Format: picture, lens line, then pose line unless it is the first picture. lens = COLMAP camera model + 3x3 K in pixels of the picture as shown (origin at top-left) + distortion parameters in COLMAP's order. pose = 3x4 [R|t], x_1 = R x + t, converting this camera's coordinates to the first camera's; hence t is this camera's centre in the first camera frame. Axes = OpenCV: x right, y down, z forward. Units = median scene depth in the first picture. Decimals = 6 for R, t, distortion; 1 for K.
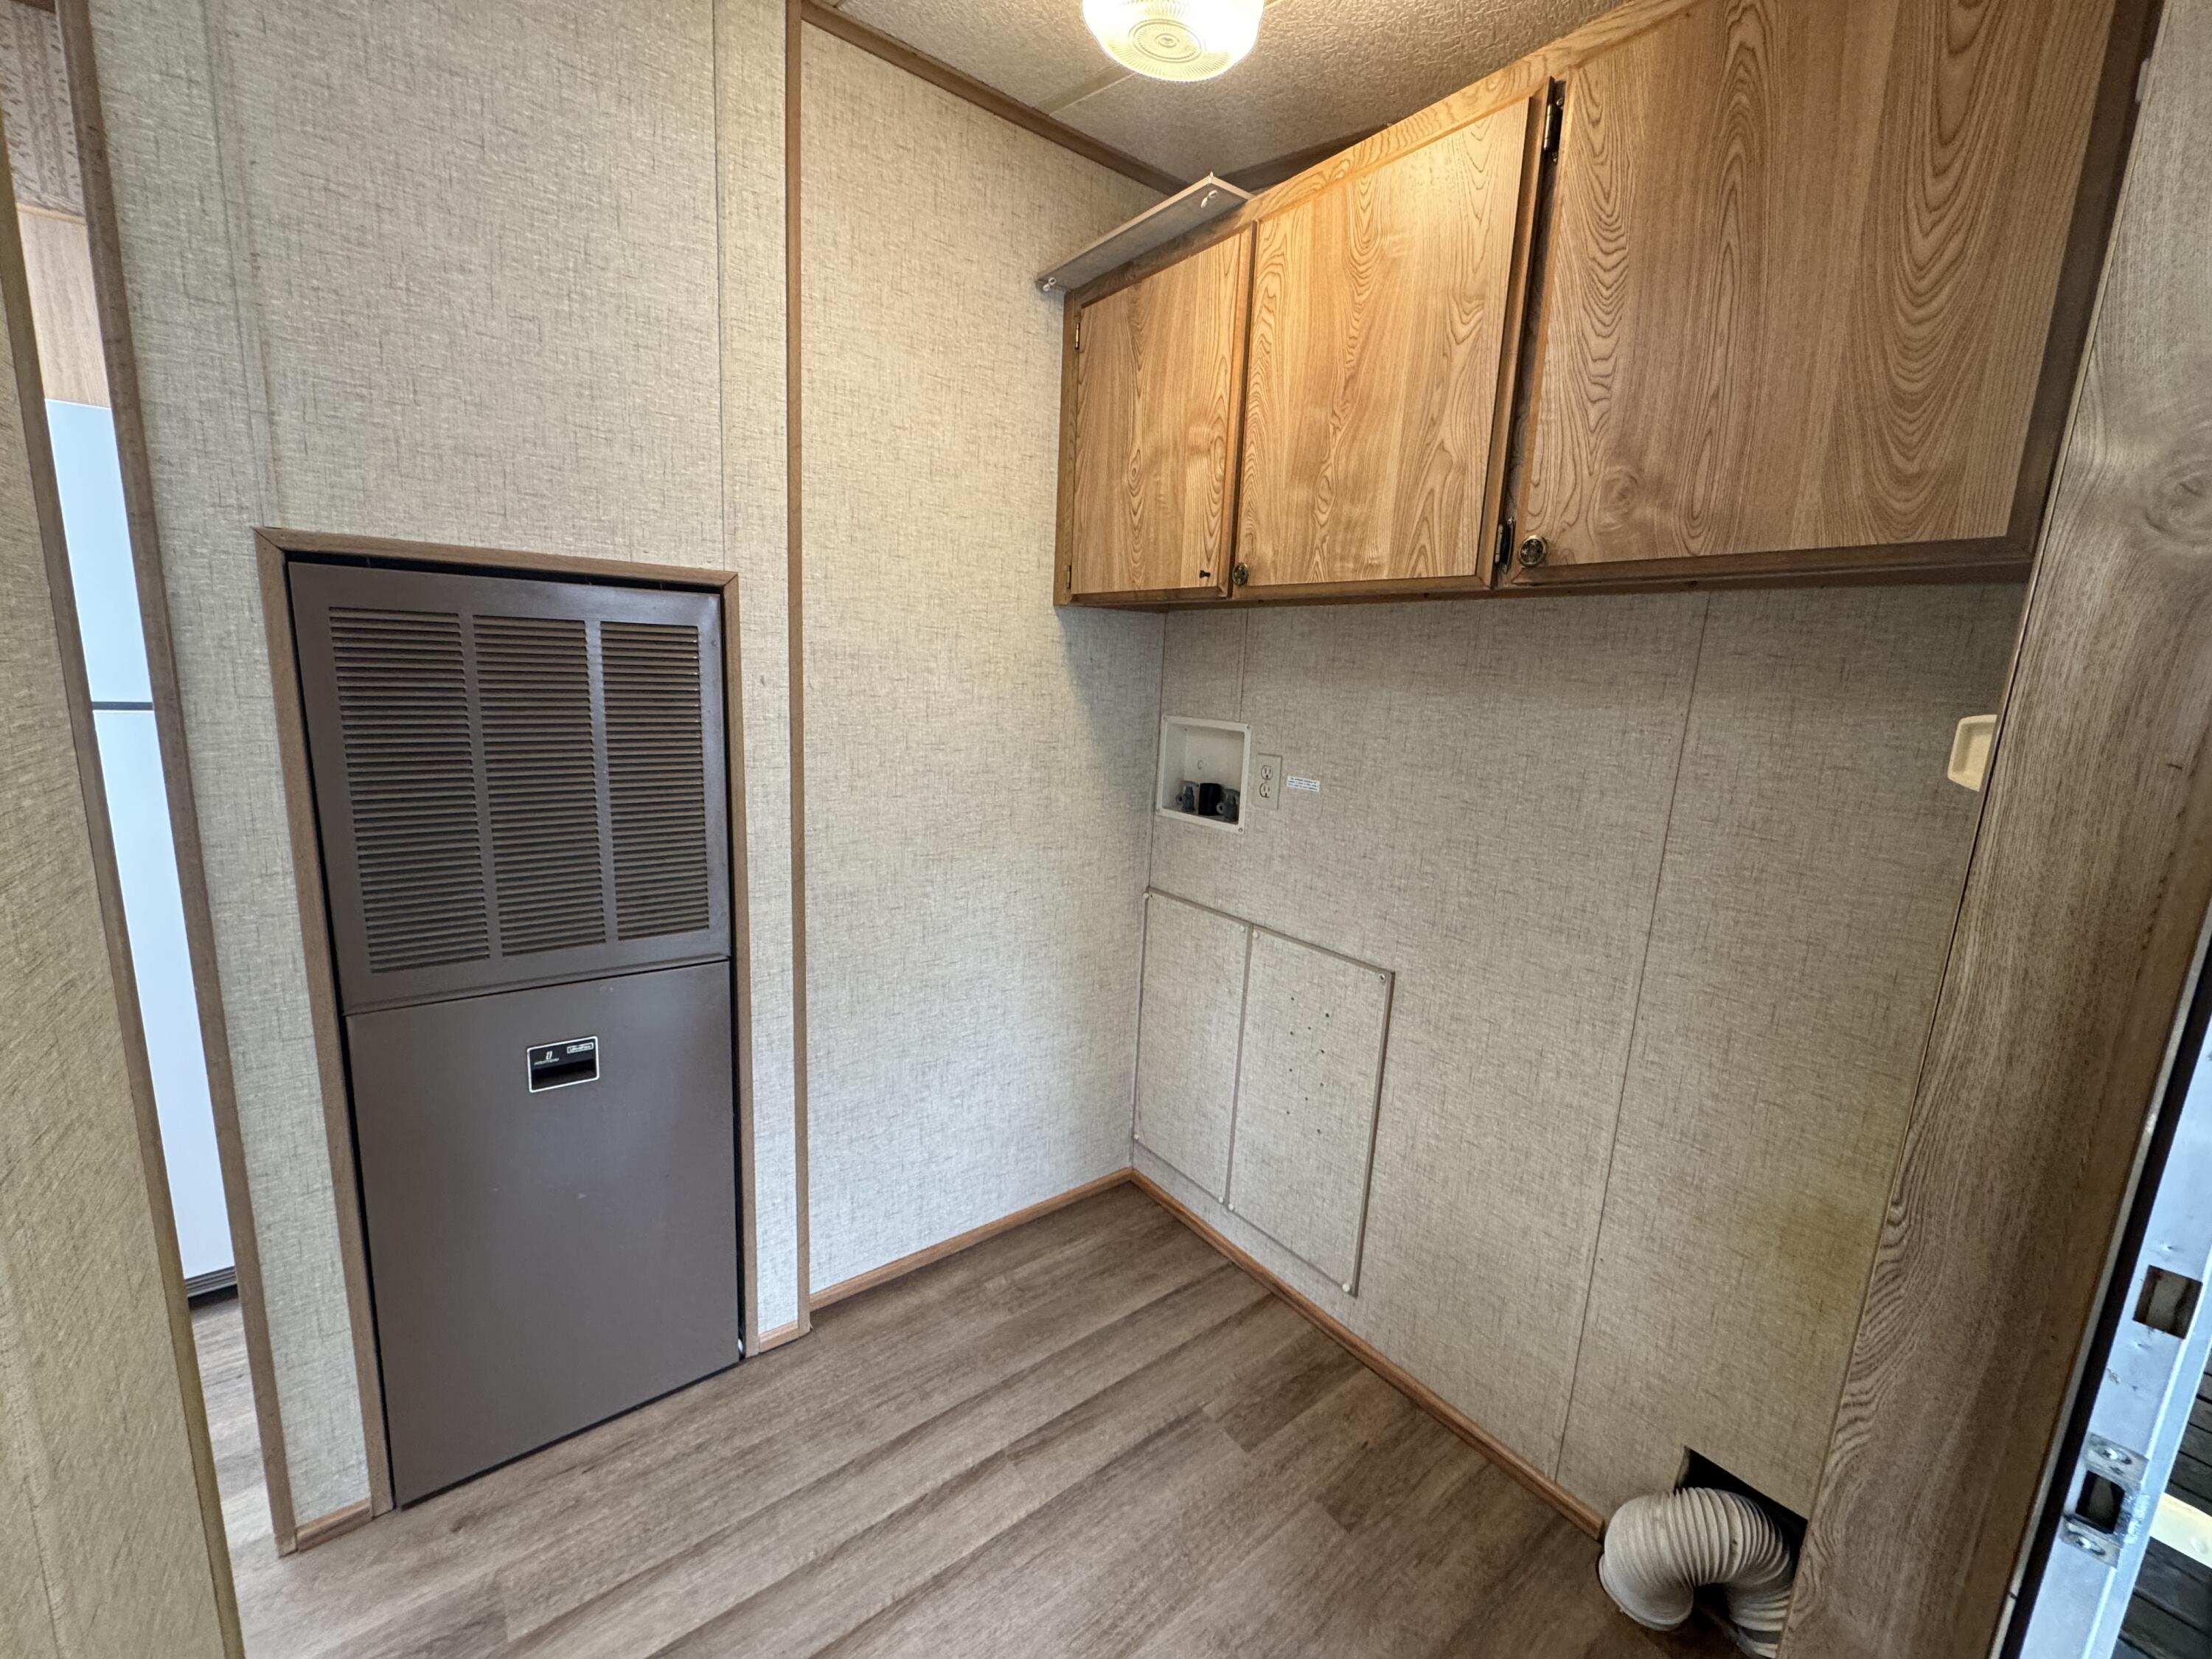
lens RADIAL K [[888.1, 0, 1112.5], [0, 888.1, 829.5], [0, 0, 1]] dist [-0.006007, -0.000142]
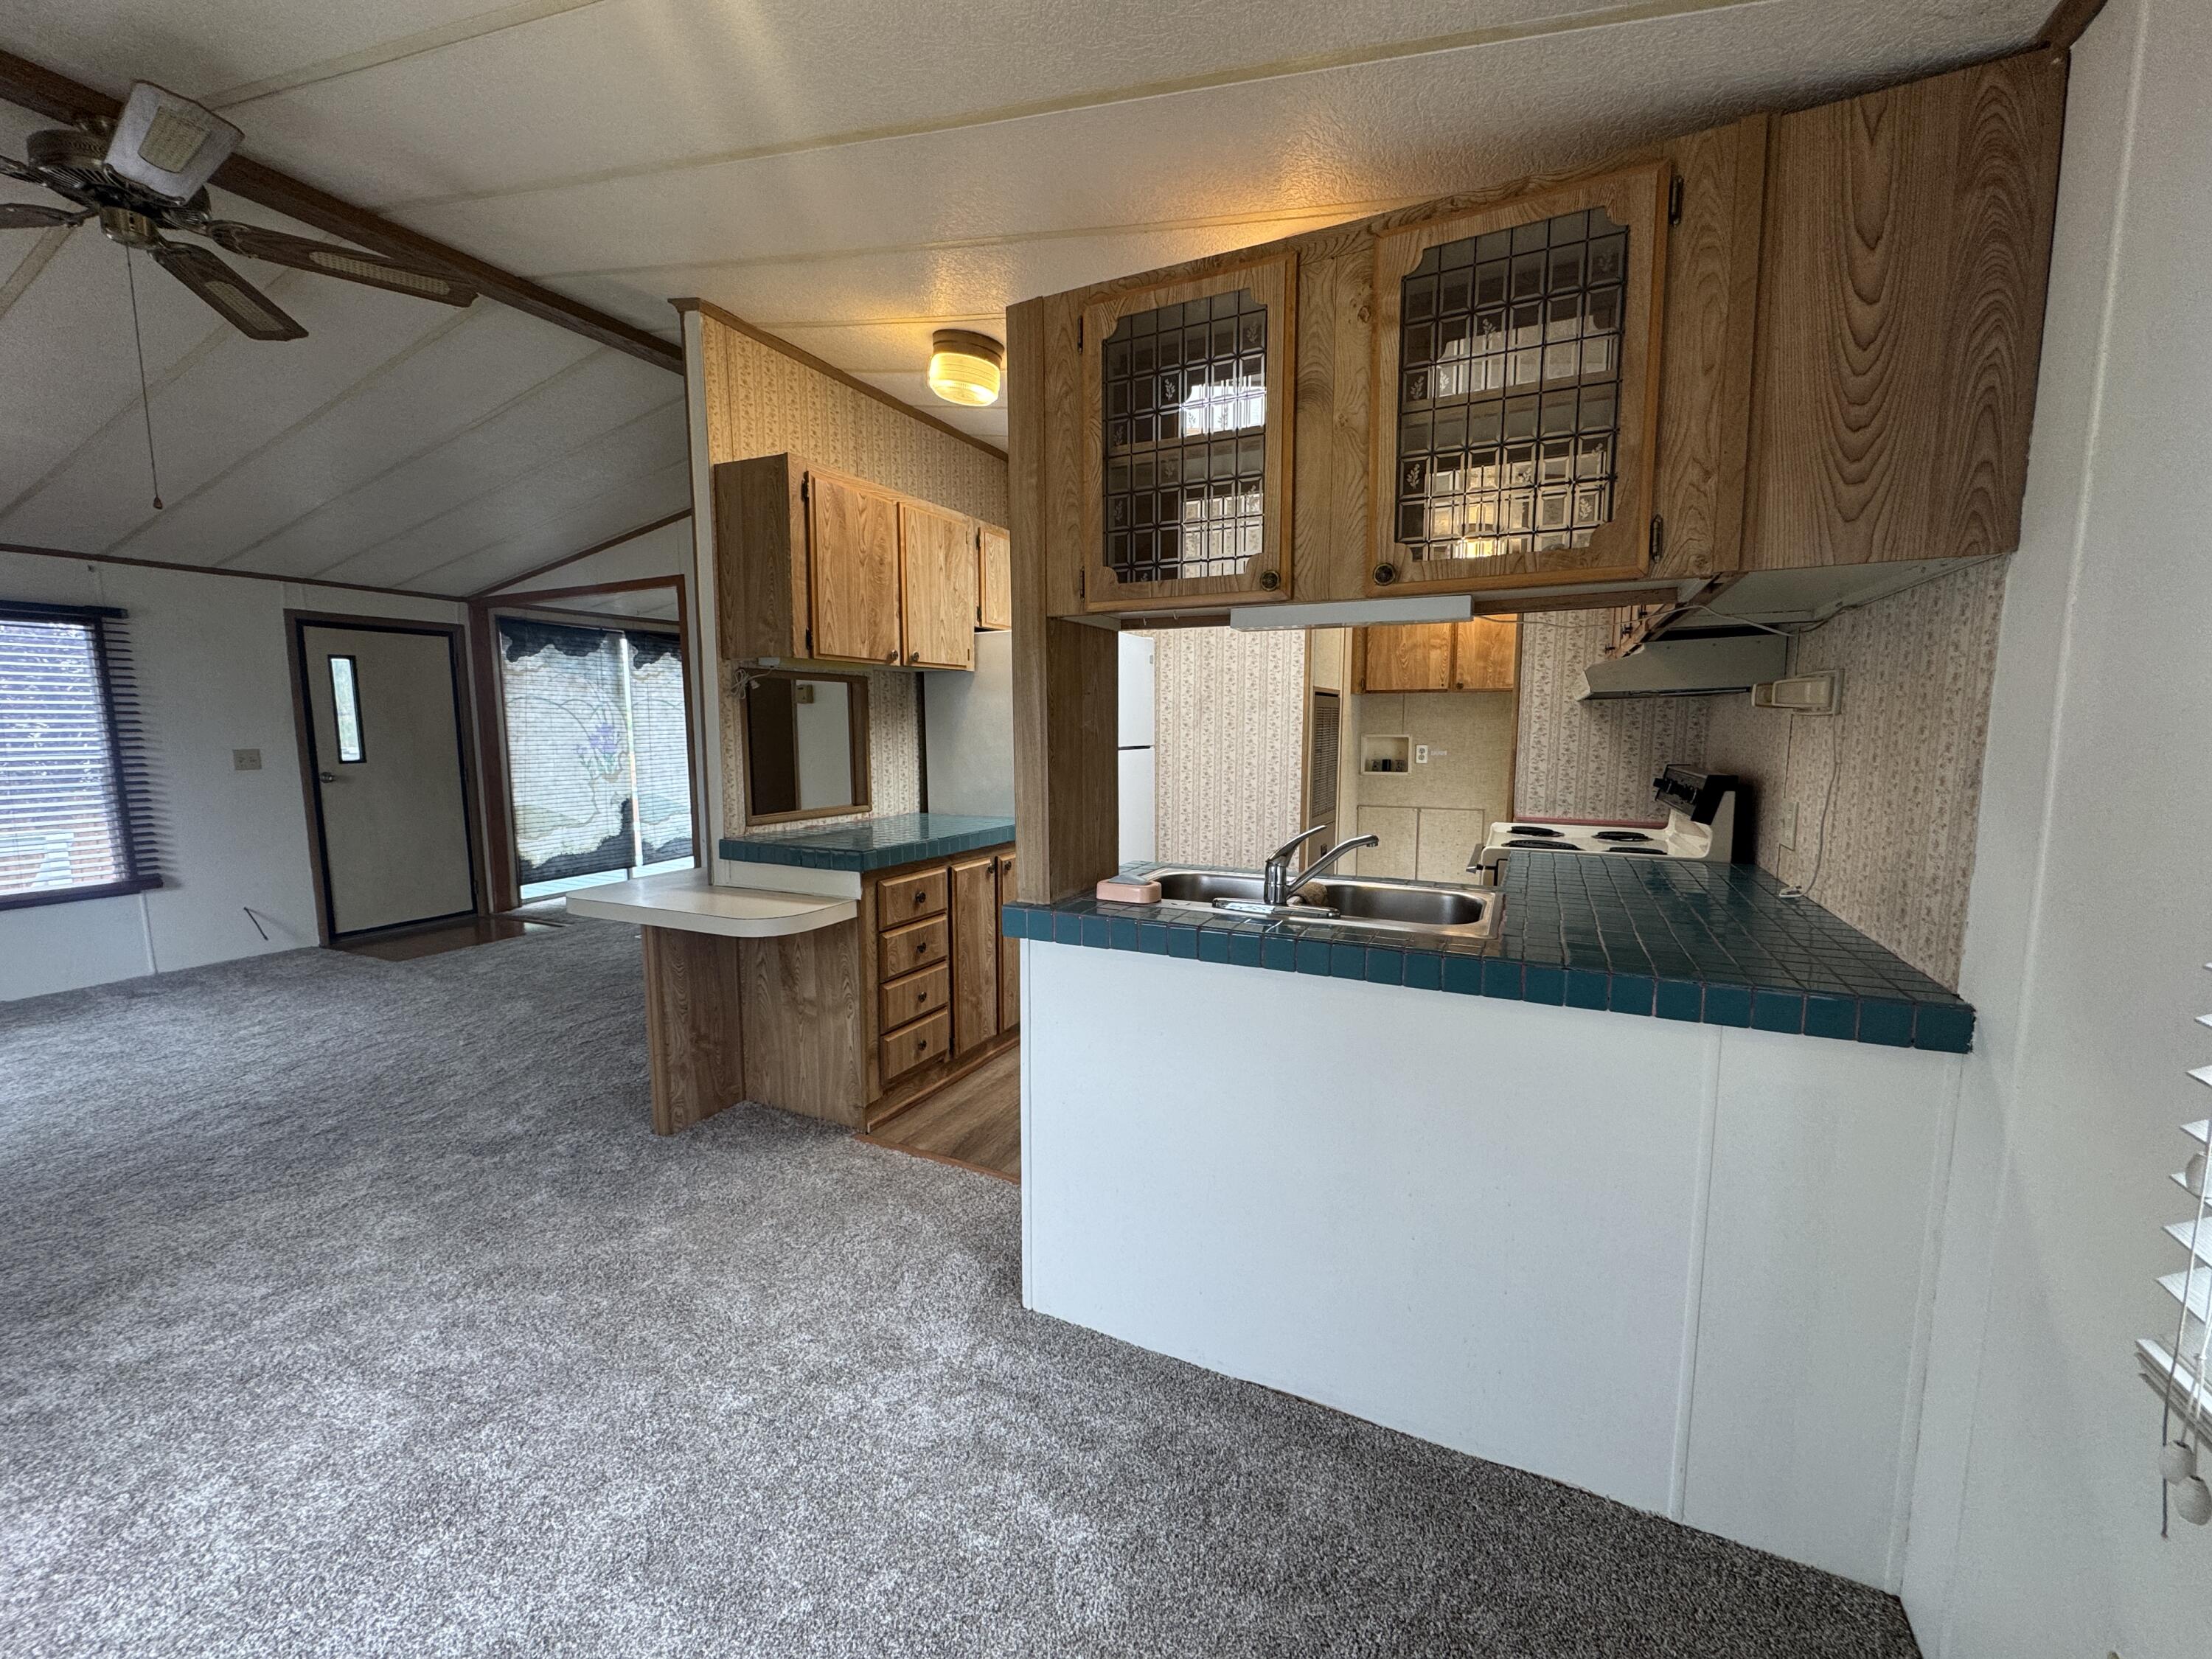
lens RADIAL K [[888.1, 0, 1112.5], [0, 888.1, 829.5], [0, 0, 1]] dist [-0.006007, -0.000142]
pose [[0.892895, -0.102626, 0.438413, -2.337720], [0.127603, 0.991436, -0.027803, 0.160499], [-0.431805, 0.080768, 0.898343, -1.276276]]
